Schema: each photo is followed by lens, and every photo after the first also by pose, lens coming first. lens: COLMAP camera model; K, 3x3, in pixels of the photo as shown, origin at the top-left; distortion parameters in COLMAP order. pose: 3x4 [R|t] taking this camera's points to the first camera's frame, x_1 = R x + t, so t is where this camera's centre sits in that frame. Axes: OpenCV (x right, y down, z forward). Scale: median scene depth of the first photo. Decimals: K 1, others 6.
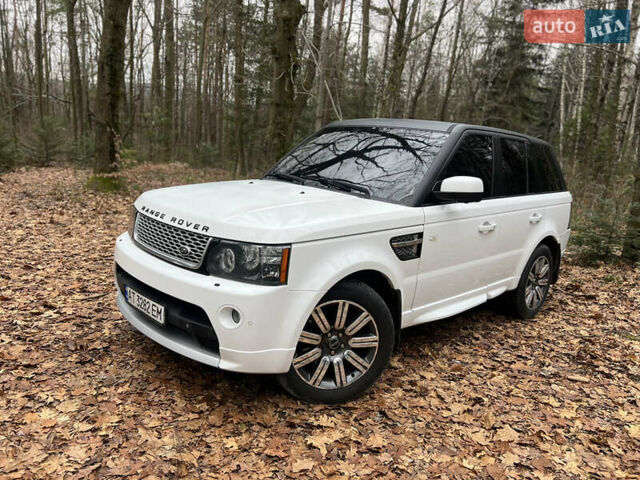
lens RADIAL K [[482.1, 0, 324.4], [0, 482.1, 241.3], [0, 0, 1]] dist [0.067690, -0.075910]
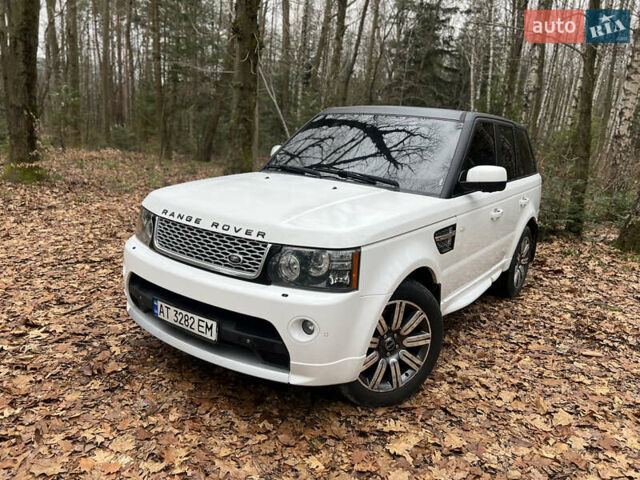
lens RADIAL K [[481.1, 0, 321.3], [0, 481.1, 240.6], [0, 0, 1]] dist [0.067817, -0.075840]
pose [[0.984203, -0.052422, 0.169105, -0.262407], [0.045401, 0.997949, 0.045122, -0.045630], [-0.171124, -0.036732, 0.984565, 0.075668]]
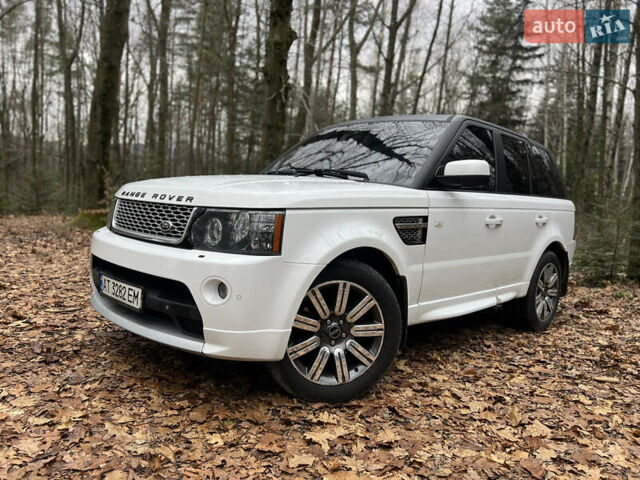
lens RADIAL K [[481.1, 0, 321.3], [0, 481.1, 240.6], [0, 0, 1]] dist [0.067817, -0.075840]
pose [[0.999826, -0.014037, 0.012284, -0.011902], [0.015367, 0.993143, -0.115888, 0.144492], [-0.010573, 0.116056, 0.993186, 0.102676]]
